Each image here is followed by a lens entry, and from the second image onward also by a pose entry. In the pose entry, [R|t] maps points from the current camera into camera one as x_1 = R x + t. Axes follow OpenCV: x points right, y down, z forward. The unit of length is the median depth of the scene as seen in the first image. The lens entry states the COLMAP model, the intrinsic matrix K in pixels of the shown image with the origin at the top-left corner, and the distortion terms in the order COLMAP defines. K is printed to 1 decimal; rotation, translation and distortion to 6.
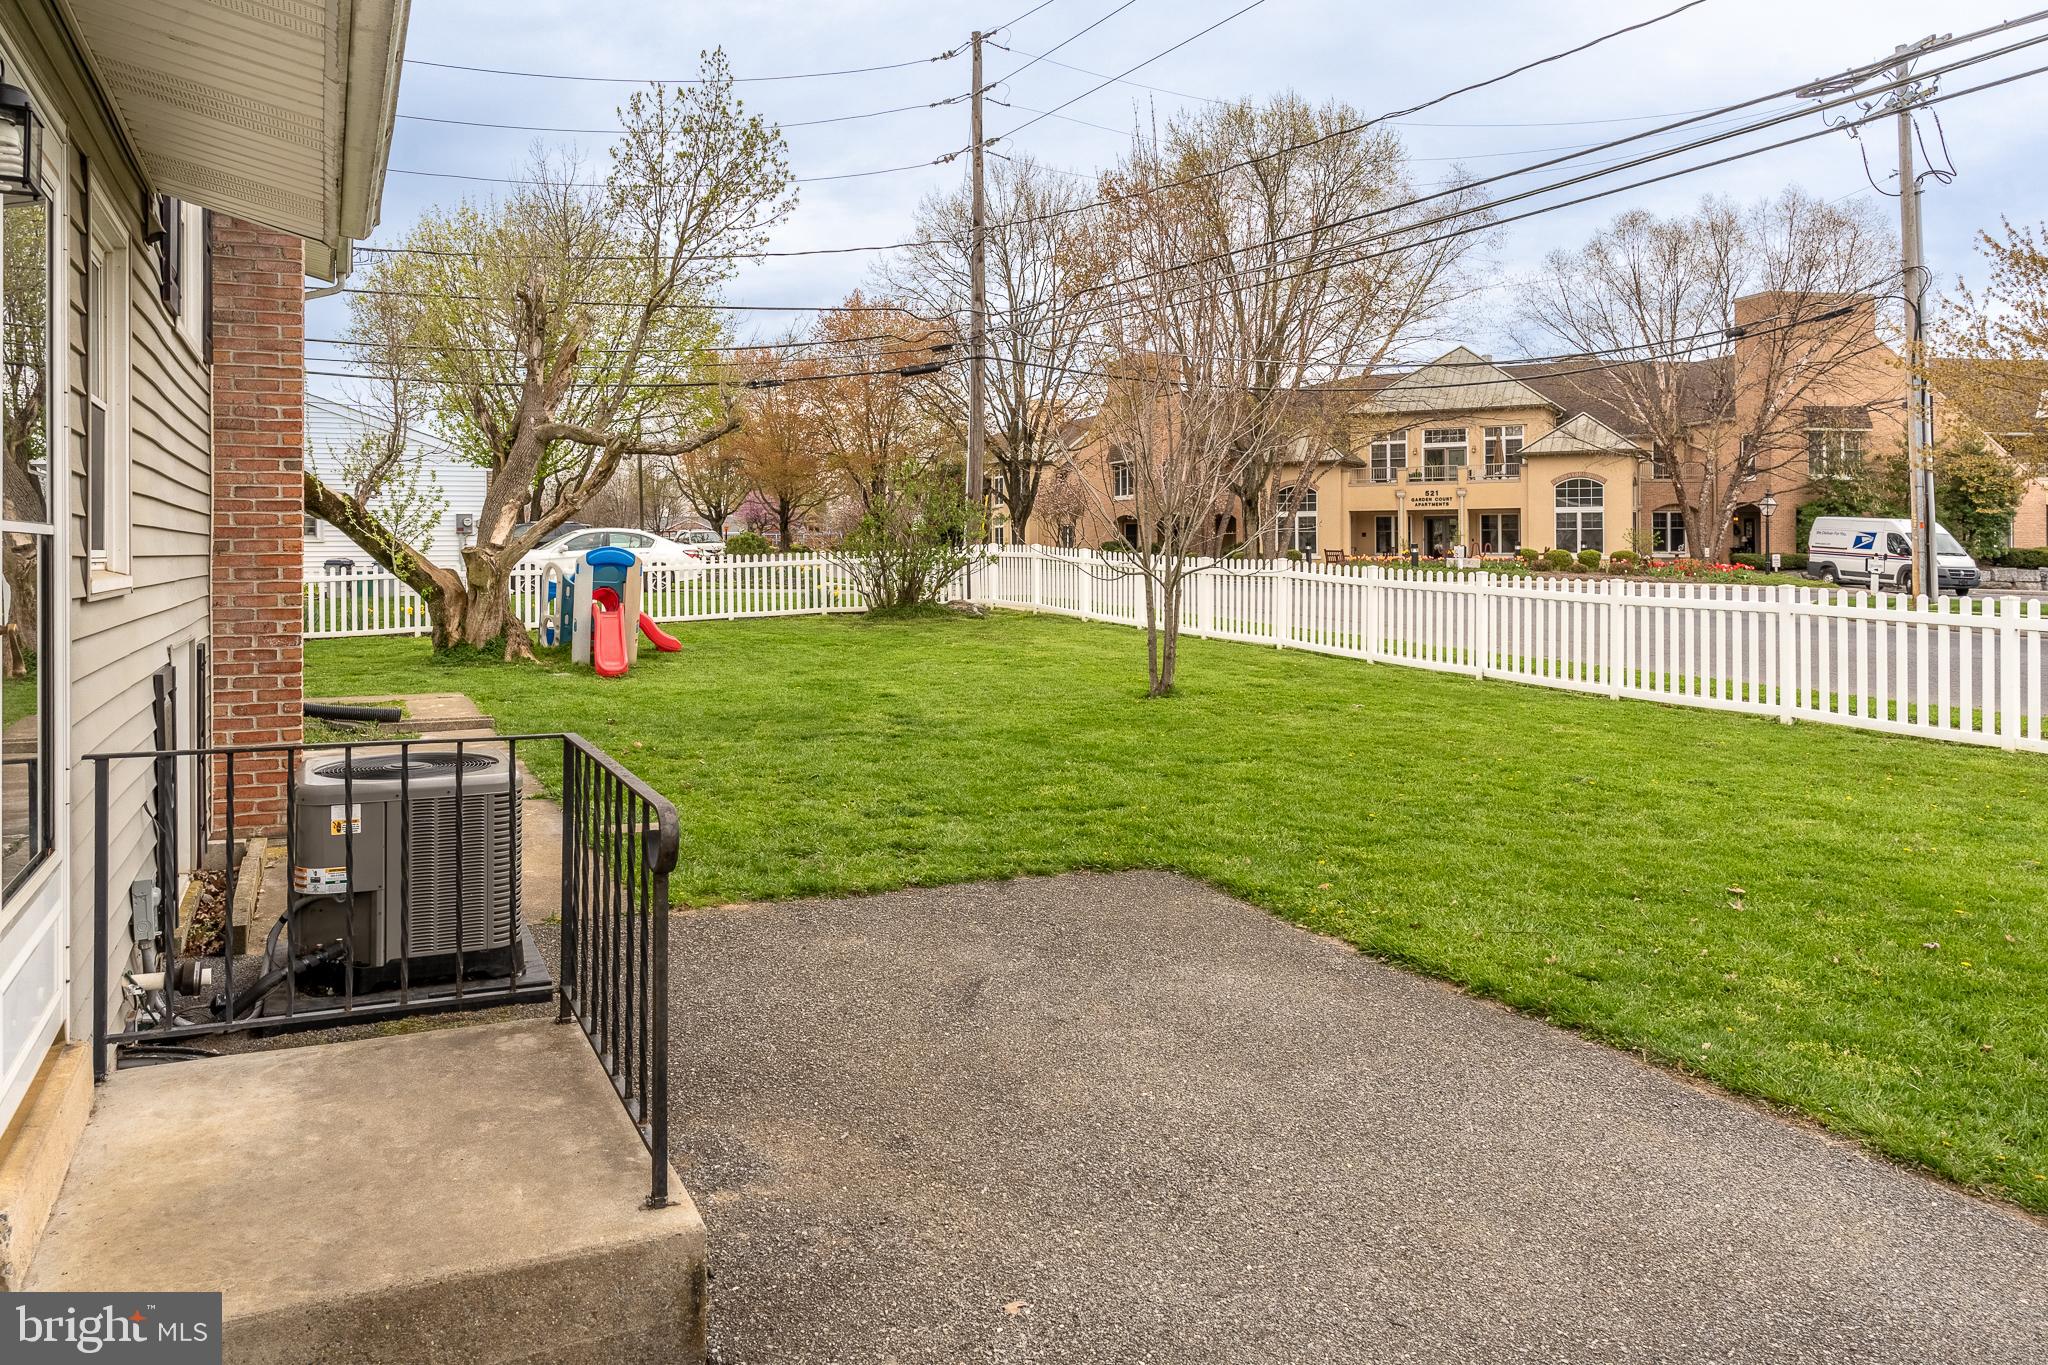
lens RADIAL K [[1457.5, 0, 1011.2], [0, 1457.5, 535.1], [0, 0, 1]] dist [-0.001627, 0.000299]
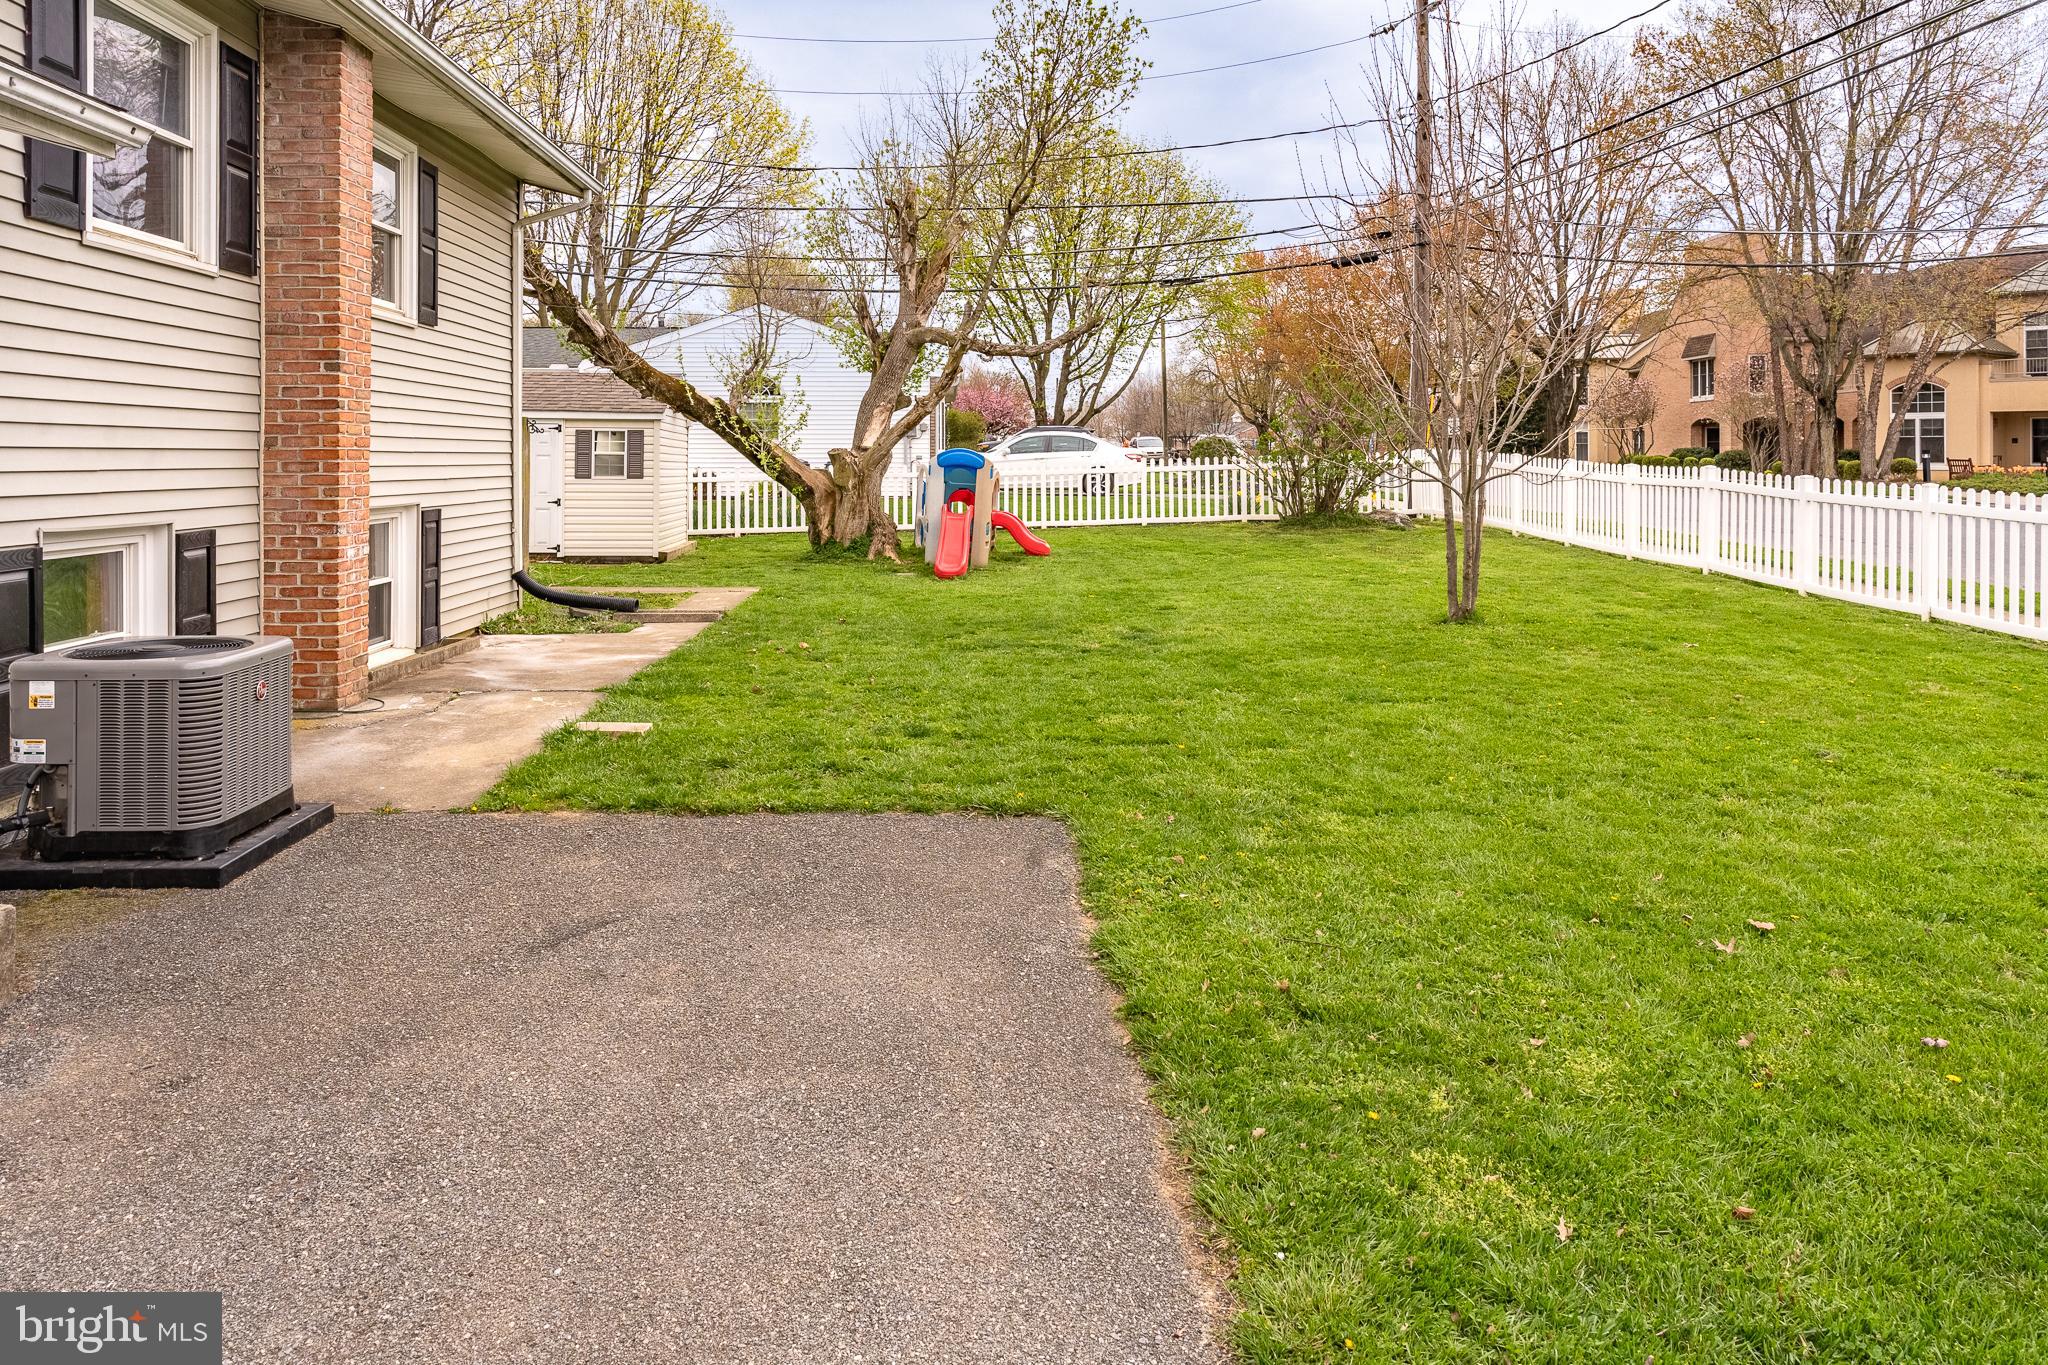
lens RADIAL K [[1492.4, 0, 1035.2], [0, 1492.4, 442.6], [0, 0, 1]] dist [-0.002427, 0.001136]
pose [[0.927641, 0.001885, -0.373468, 0.153747], [-0.001498, 0.999998, 0.001327, 0.002286], [0.373470, -0.000671, 0.927642, 0.065478]]
